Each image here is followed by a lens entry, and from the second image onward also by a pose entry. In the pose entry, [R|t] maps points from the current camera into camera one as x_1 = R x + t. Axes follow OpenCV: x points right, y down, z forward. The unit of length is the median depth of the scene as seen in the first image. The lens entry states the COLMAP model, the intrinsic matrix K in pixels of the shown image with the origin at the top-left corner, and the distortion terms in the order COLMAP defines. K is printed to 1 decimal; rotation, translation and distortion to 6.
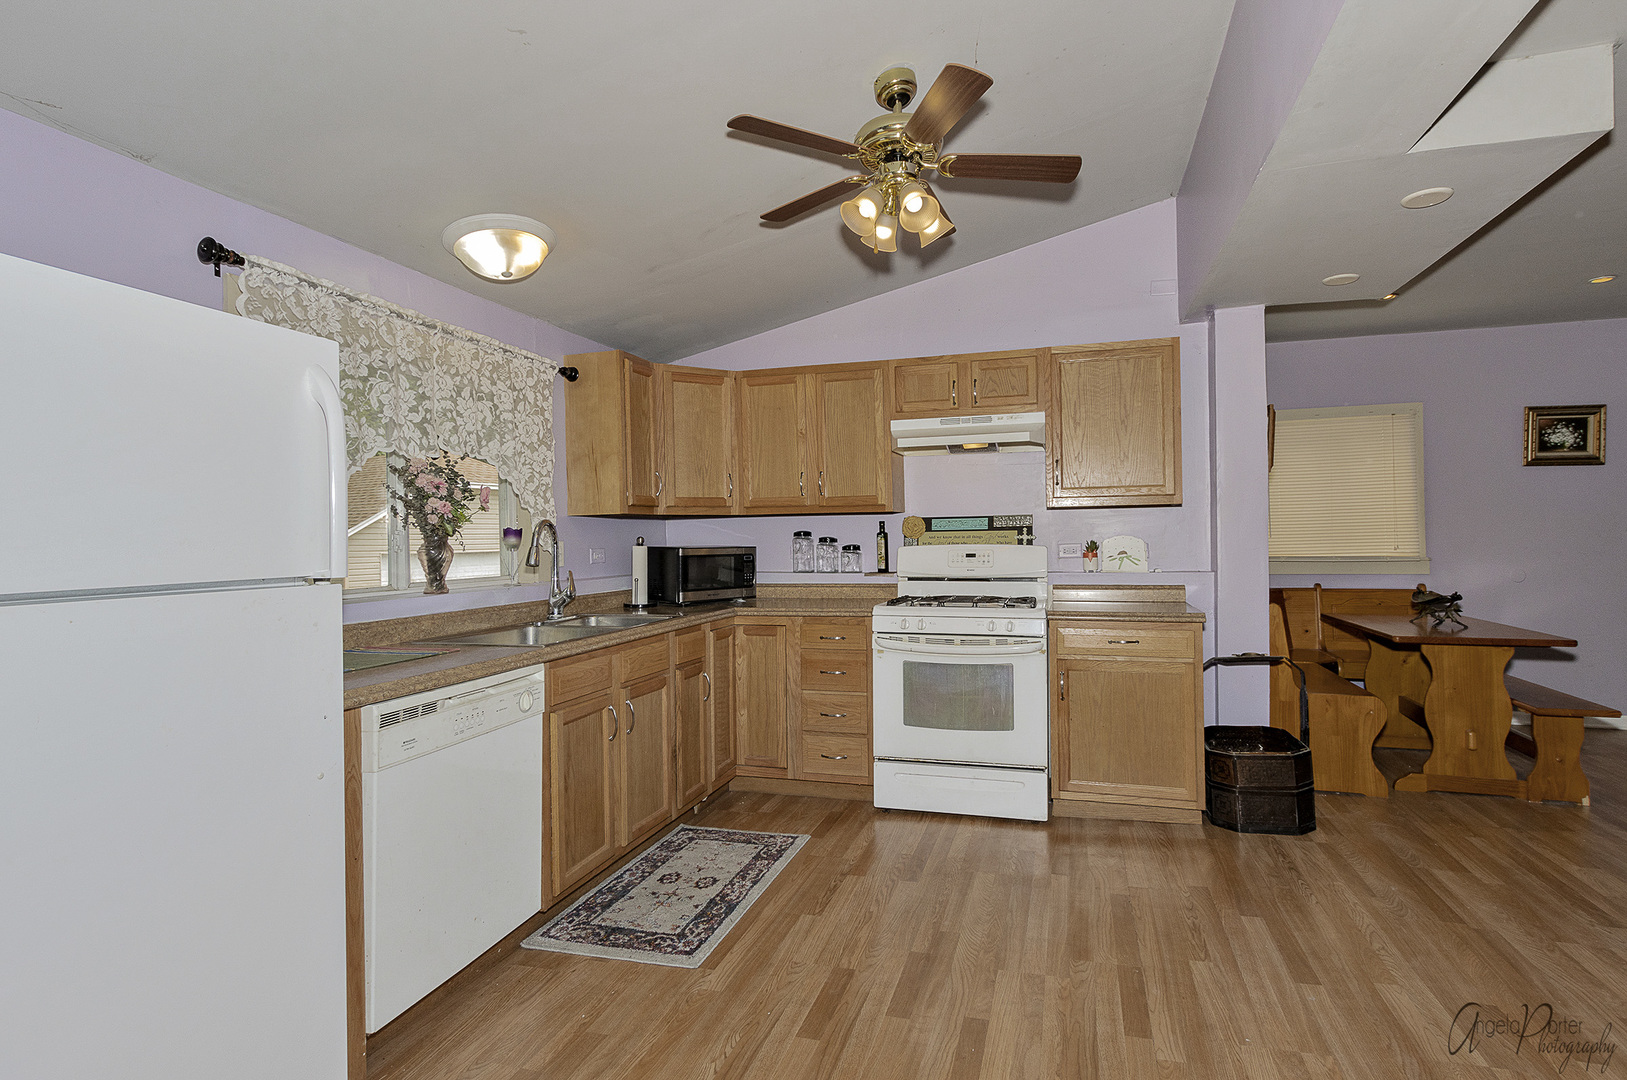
lens RADIAL K [[773.3, 0, 816.8], [0, 773.3, 541.4], [0, 0, 1]] dist [0.003404, -0.000431]
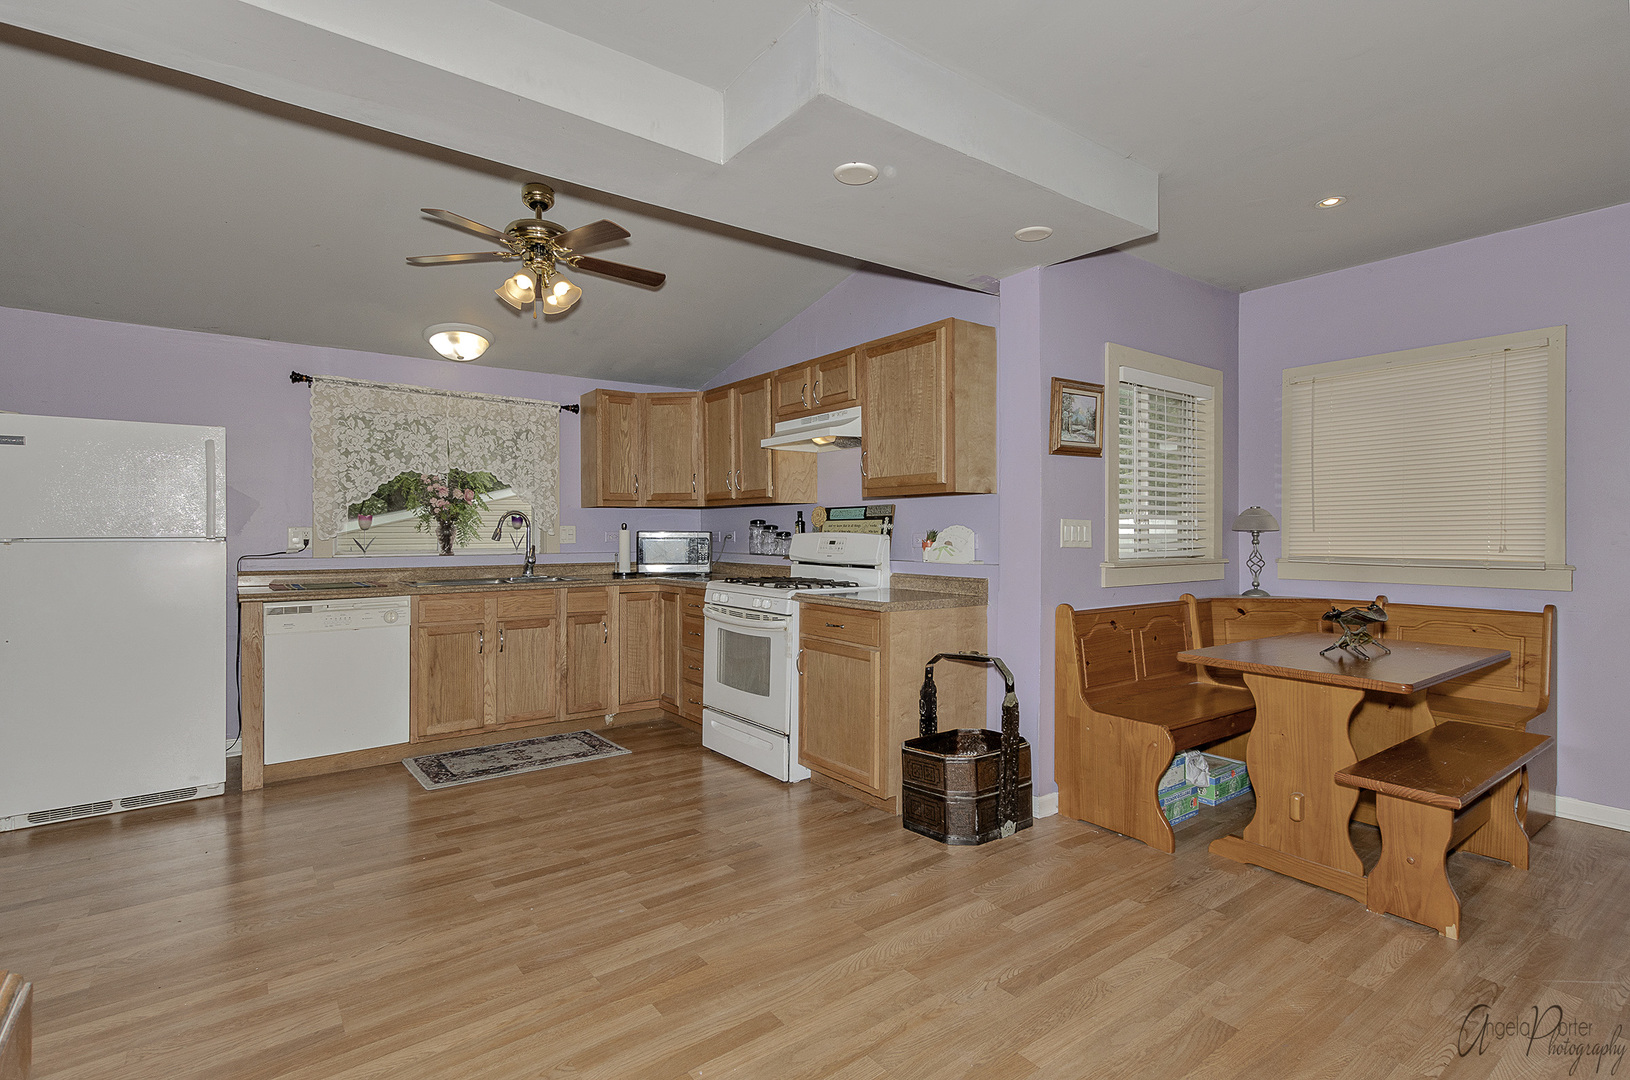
lens RADIAL K [[763.2, 0, 810.4], [0, 763.2, 543.5], [0, 0, 1]] dist [0.004181, 0.000960]
pose [[0.793677, 0.022539, -0.607921, 1.014012], [-0.013762, 0.999723, 0.019098, -0.000627], [0.608183, -0.006791, 0.793768, 0.161655]]
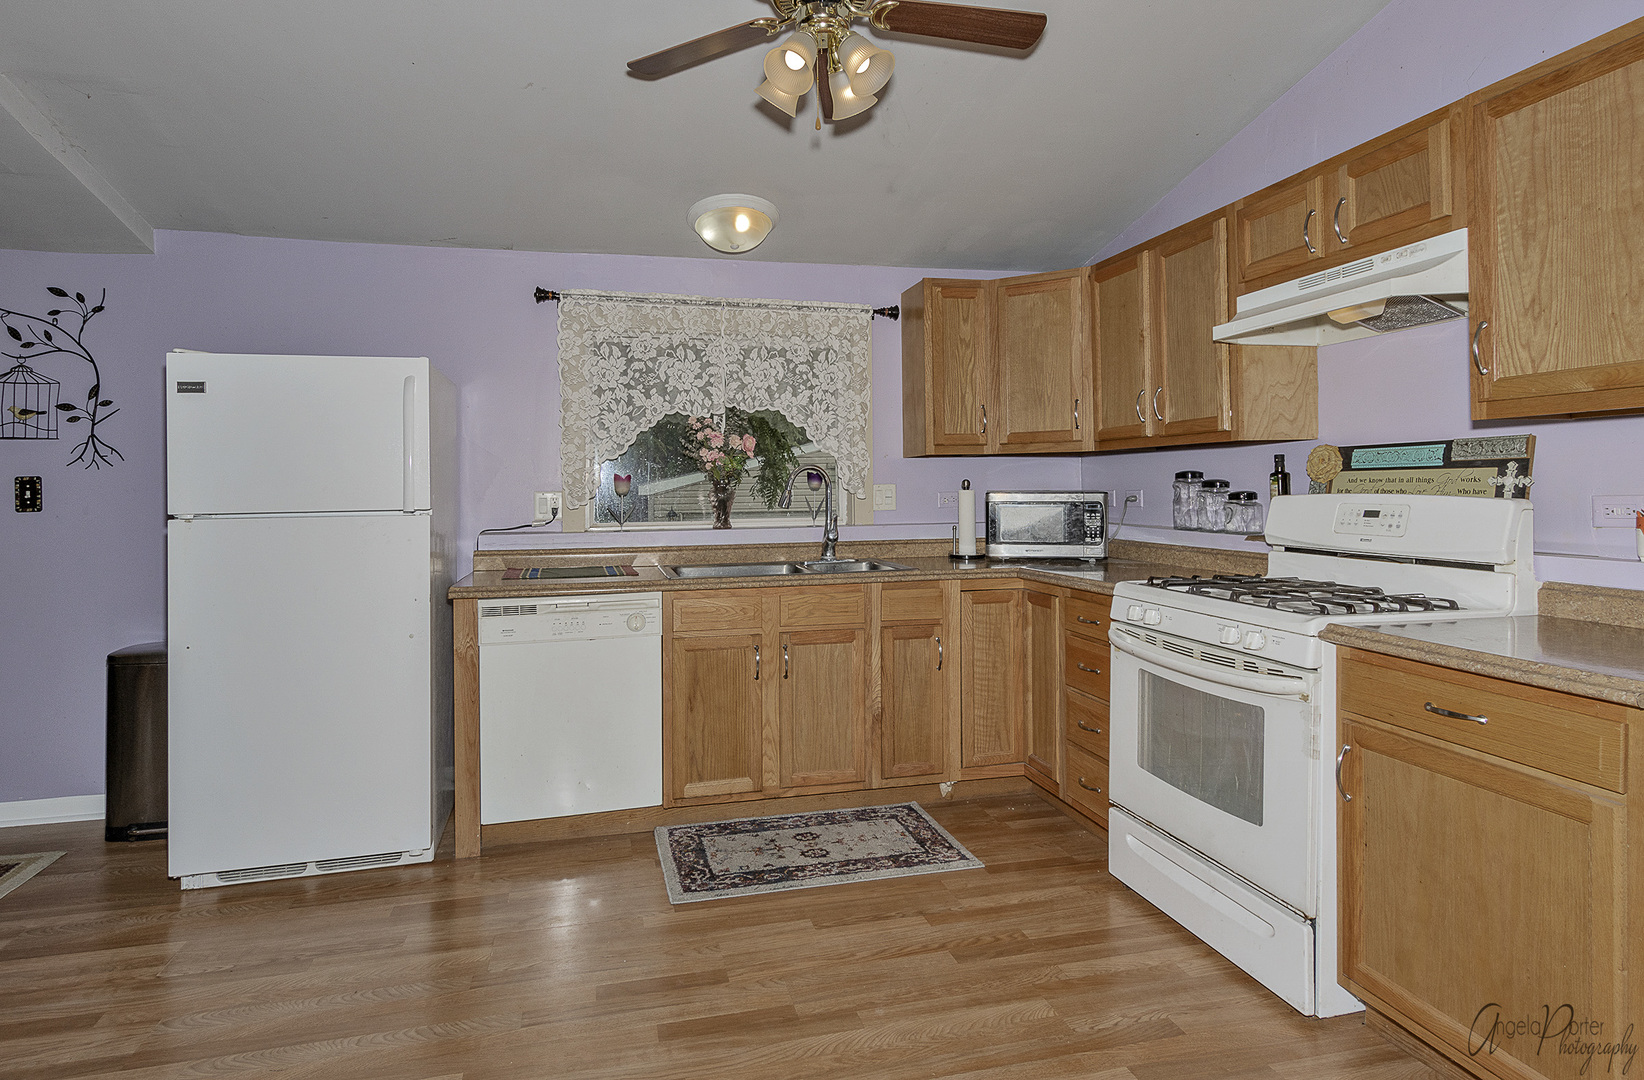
lens RADIAL K [[862.2, 0, 823.7], [0, 862.2, 492.1], [0, 0, 1]] dist [0.001159, 0.001209]
pose [[0.501230, 0.013947, -0.865202, 0.659707], [0.000531, 0.999865, 0.016425, -0.009720], [0.865314, -0.008692, 0.501155, 0.430306]]
